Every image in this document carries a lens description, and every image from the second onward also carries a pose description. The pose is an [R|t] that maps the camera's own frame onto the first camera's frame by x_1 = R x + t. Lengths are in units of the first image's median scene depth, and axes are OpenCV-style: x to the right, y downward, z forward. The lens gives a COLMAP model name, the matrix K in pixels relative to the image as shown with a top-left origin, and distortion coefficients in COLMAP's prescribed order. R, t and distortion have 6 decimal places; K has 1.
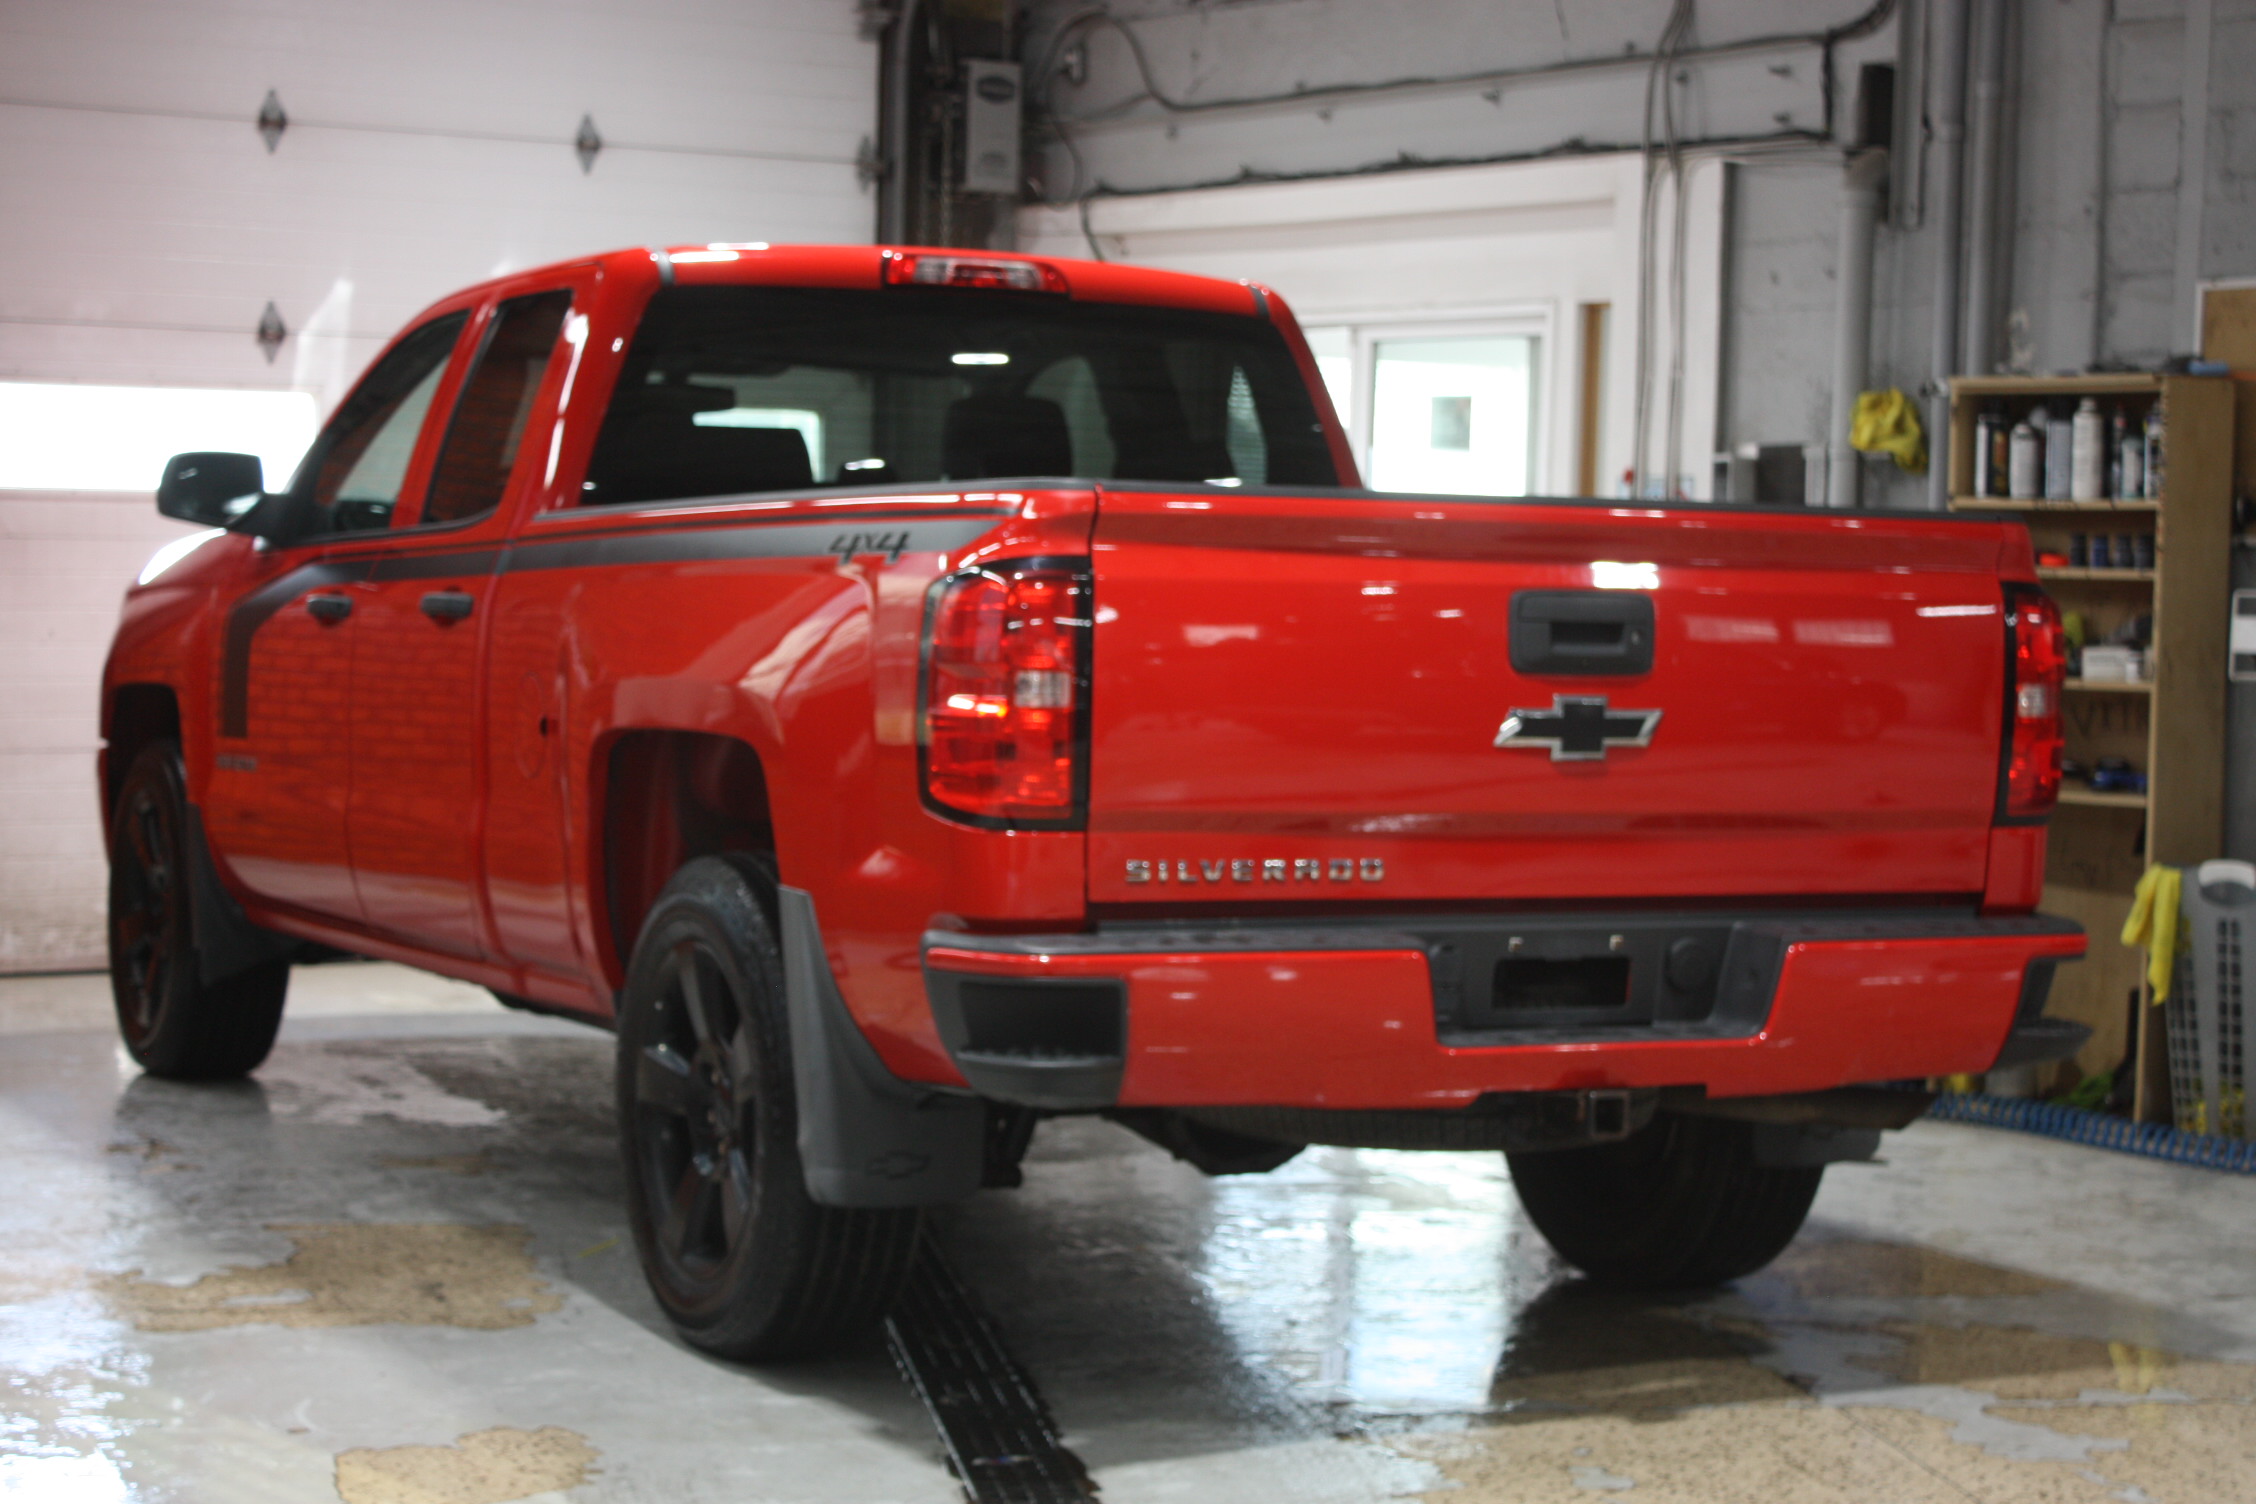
lens RADIAL K [[4426.7, 0, 1125.5], [0, 4426.7, 763.0], [0, 0, 1]] dist [0.083540, 0.000000]
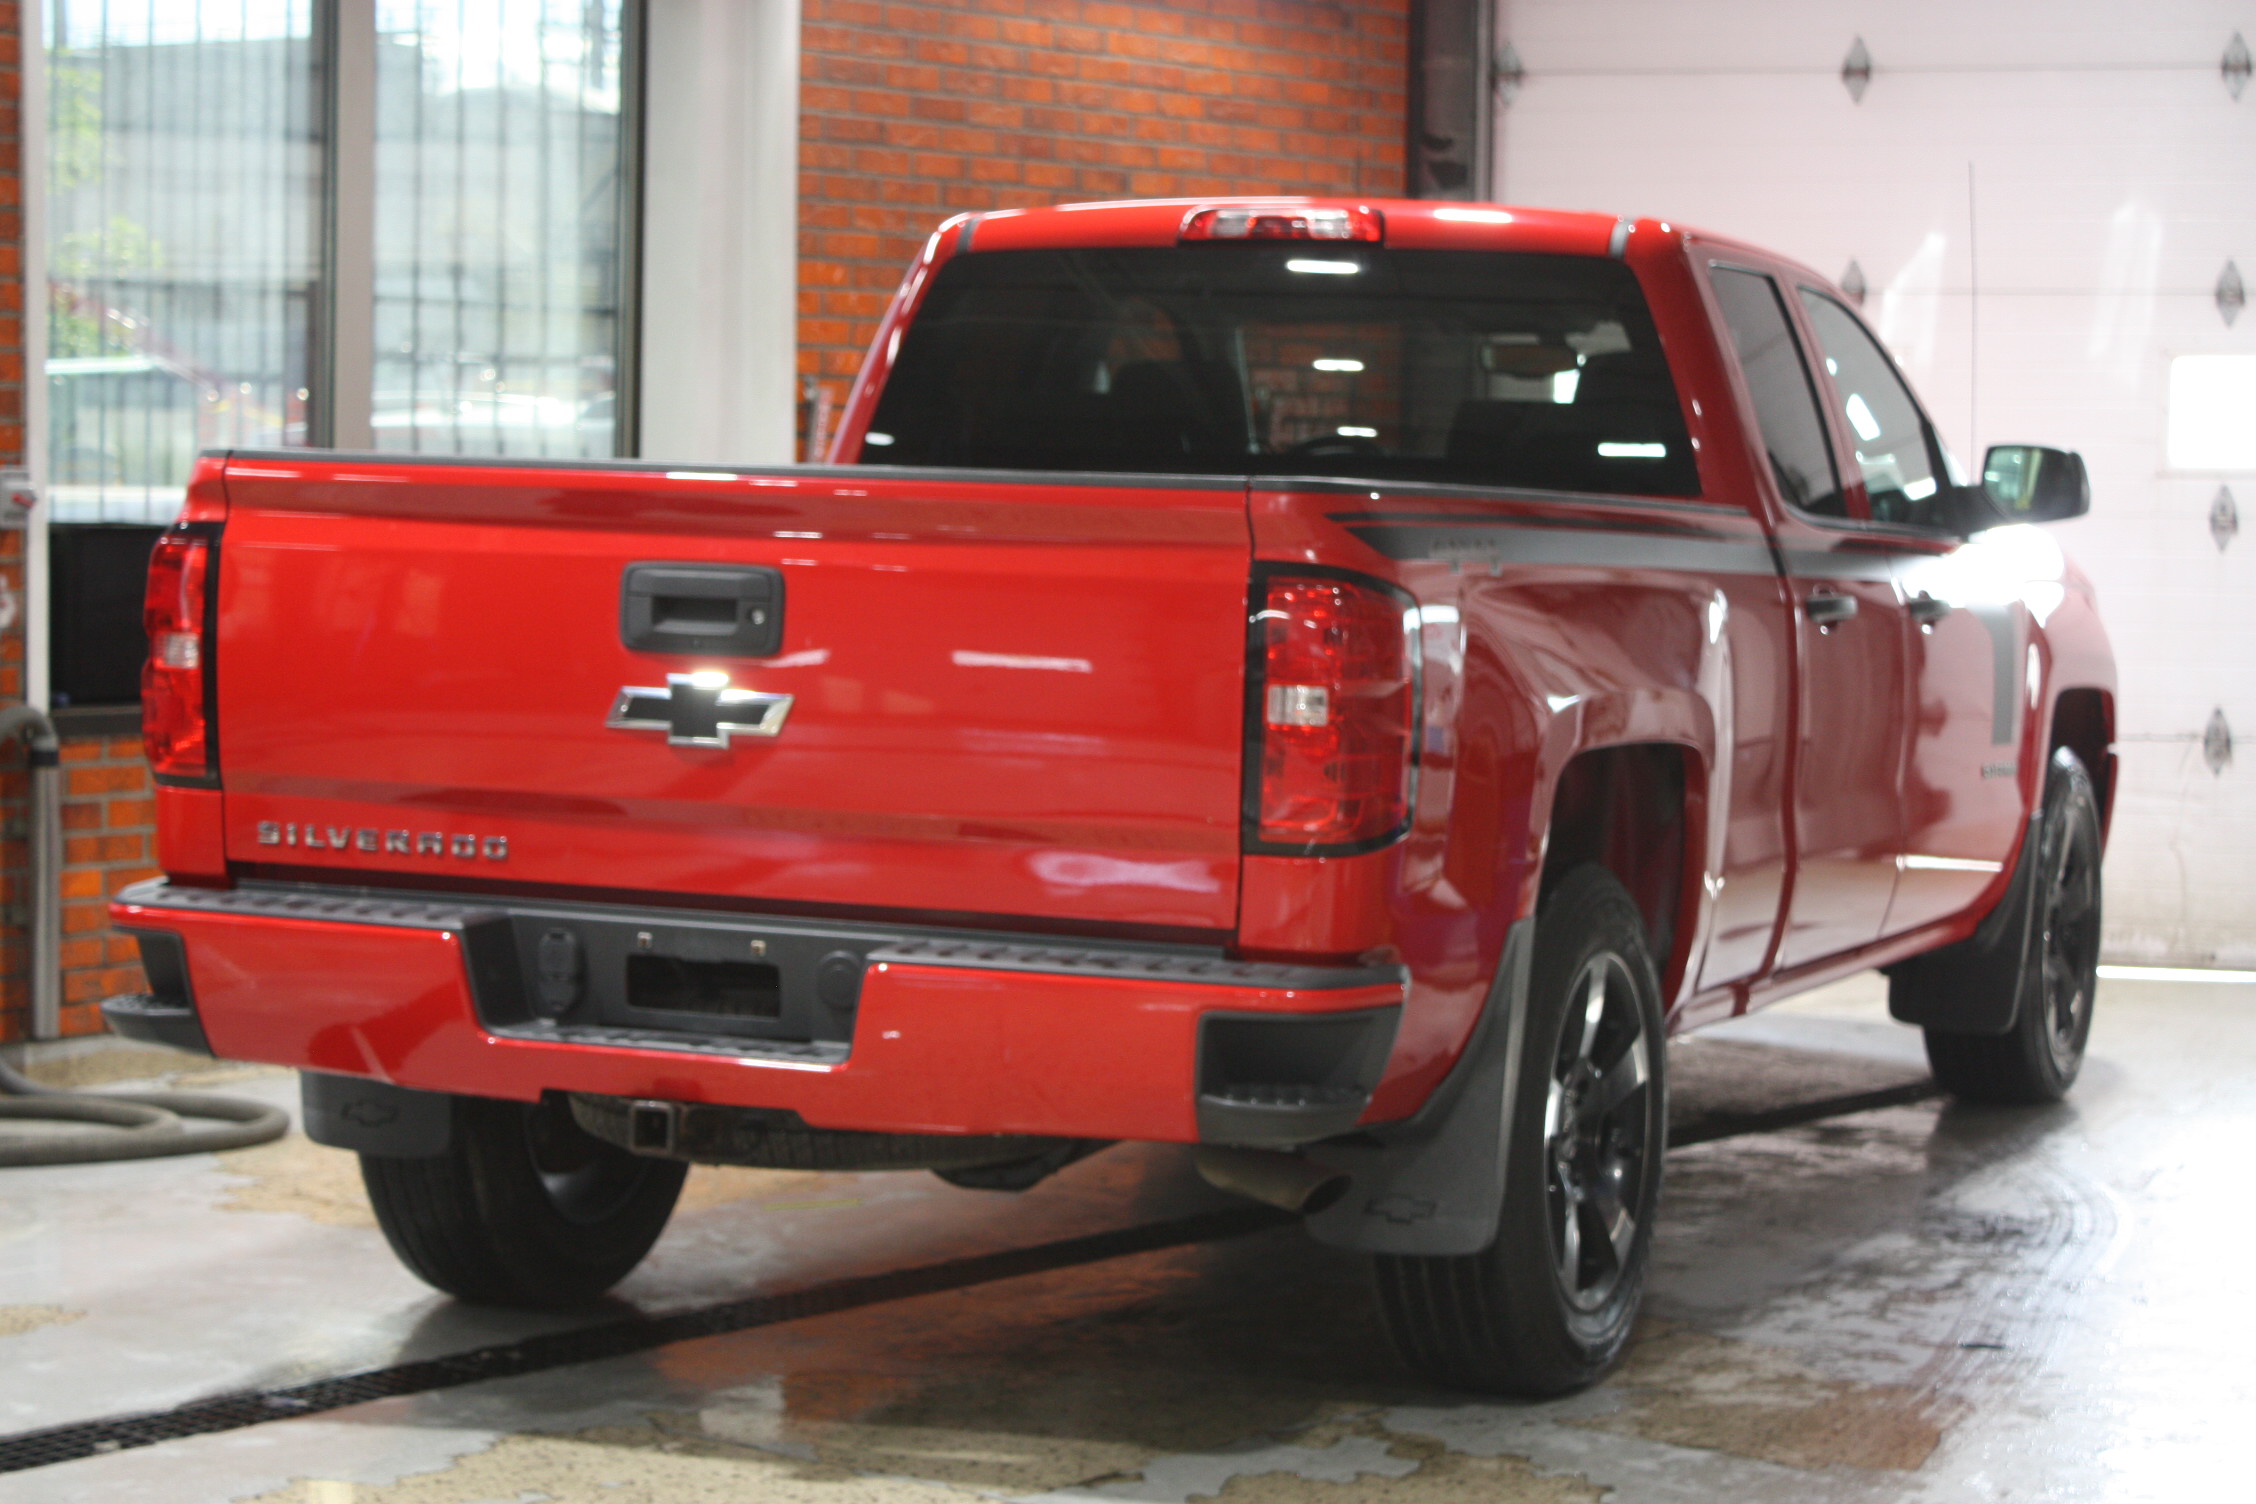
lens RADIAL K [[4786.3, 0, 1126.6], [0, 4786.3, 746.9], [0, 0, 1]] dist [0.020122, 0.000000]
pose [[0.652988, 0.042401, -0.756181, 0.923110], [-0.043765, 0.998876, 0.018217, -0.022824], [0.756103, 0.021199, 0.654109, 0.413991]]
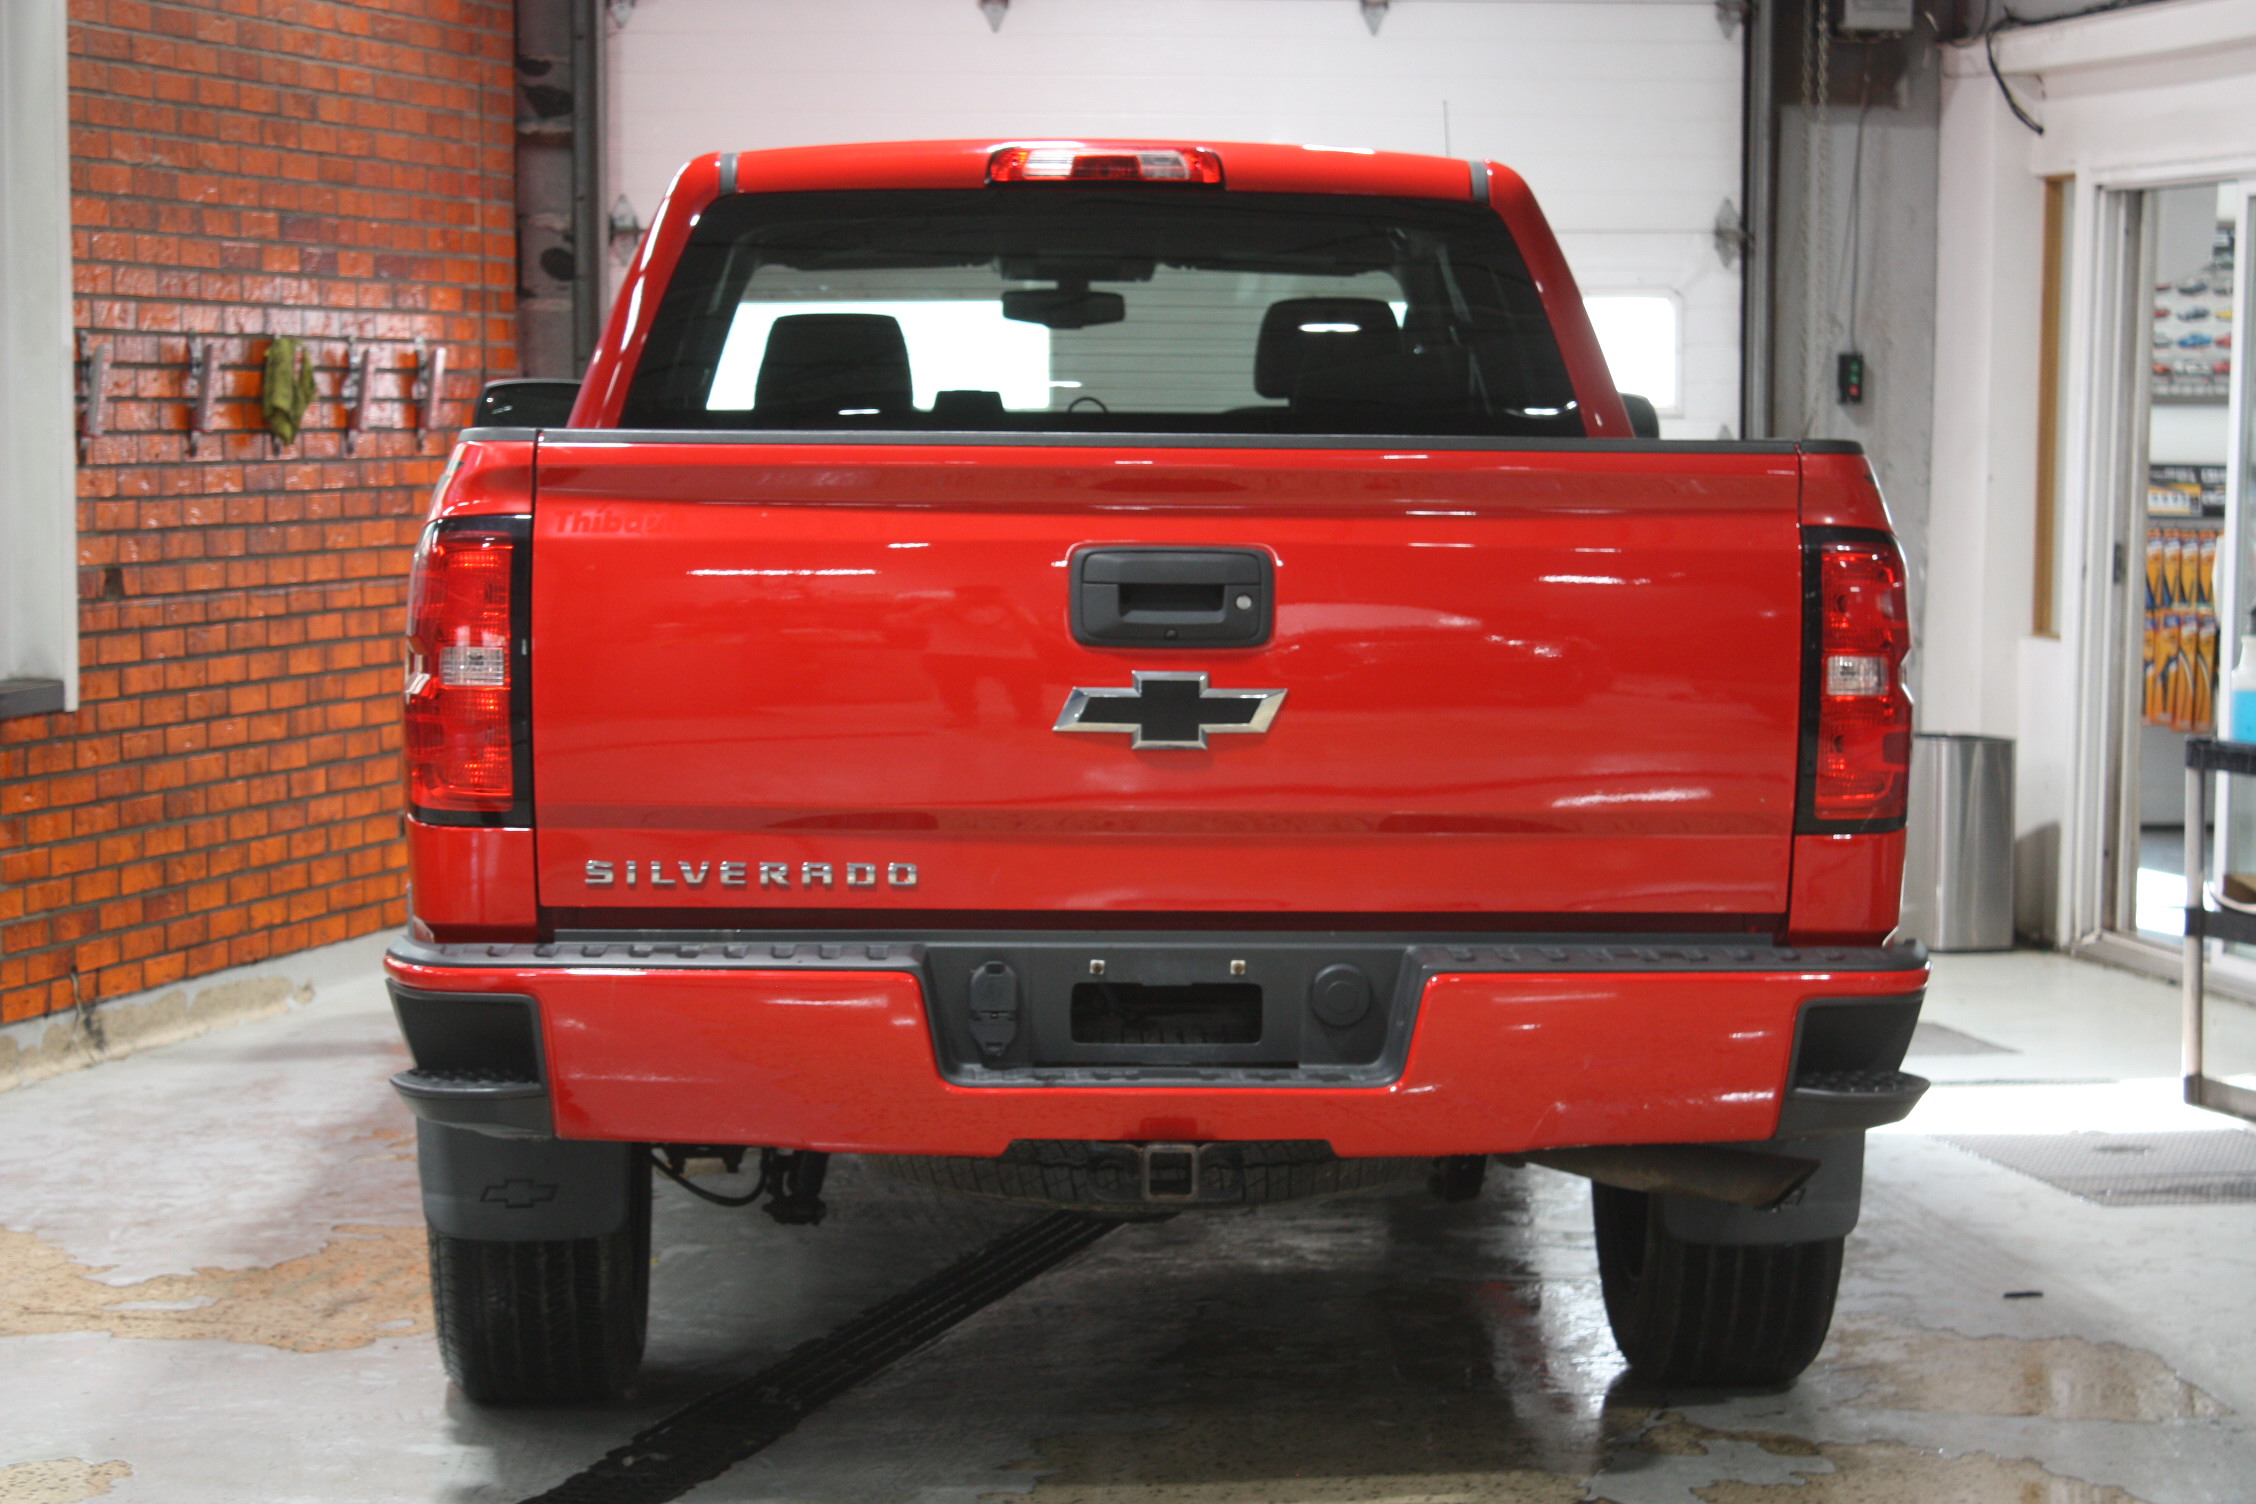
lens RADIAL K [[5150.1, 0, 1130.1], [0, 5150.1, 750.7], [0, 0, 1]] dist [0.082776, 0.000000]
pose [[0.914740, 0.011435, -0.403881, 0.491806], [-0.005418, 0.999857, 0.016037, -0.015968], [0.404007, -0.012482, 0.914671, 0.104272]]
